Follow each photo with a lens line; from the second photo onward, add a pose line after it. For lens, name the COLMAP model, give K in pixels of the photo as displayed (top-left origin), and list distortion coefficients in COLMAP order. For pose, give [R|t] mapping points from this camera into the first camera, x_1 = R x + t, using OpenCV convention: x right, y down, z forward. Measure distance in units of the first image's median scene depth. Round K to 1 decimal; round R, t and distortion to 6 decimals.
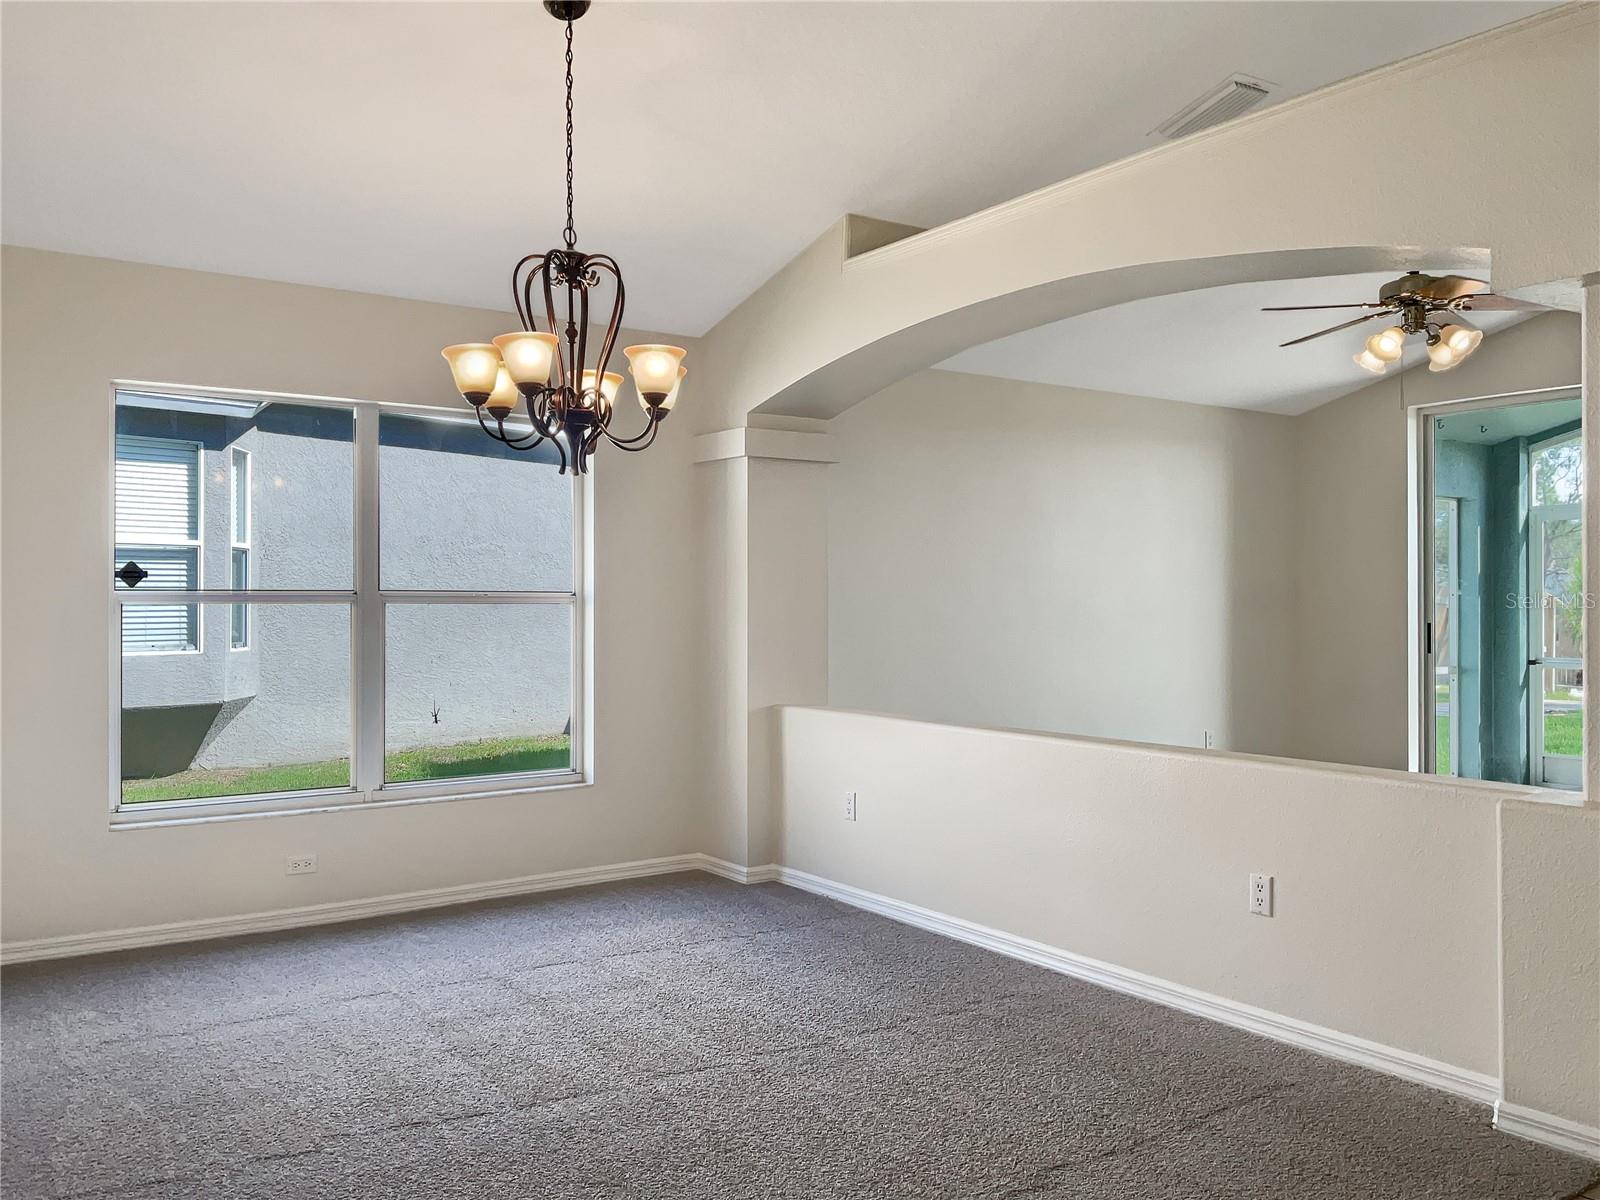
lens RADIAL K [[1349.3, 0, 791.8], [0, 1349.3, 597.3], [0, 0, 1]] dist [0.030921, -0.043676]
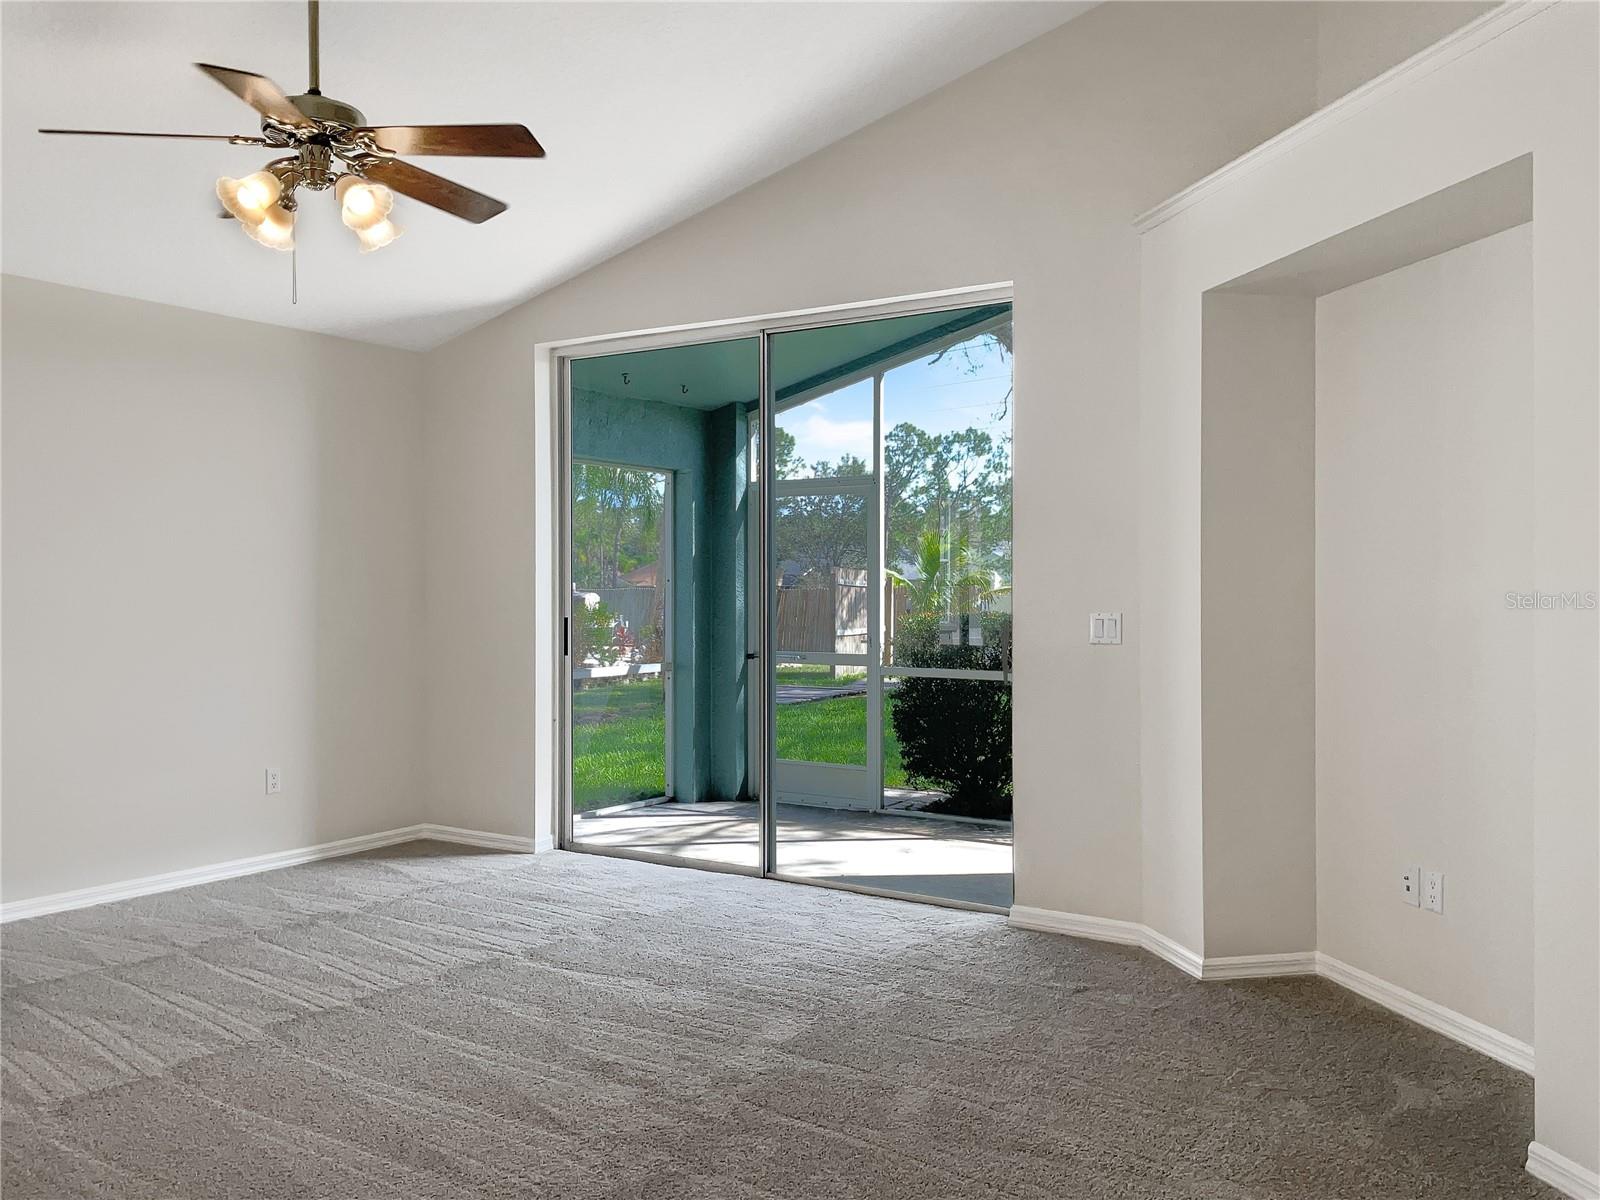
lens RADIAL K [[1349.3, 0, 811.8], [0, 1349.3, 596.0], [0, 0, 1]] dist [0.030921, -0.043676]
pose [[0.917864, -0.003655, 0.396877, 0.229786], [-0.002896, 0.999869, 0.015906, -0.005945], [-0.396884, -0.015749, 0.917734, 0.167264]]
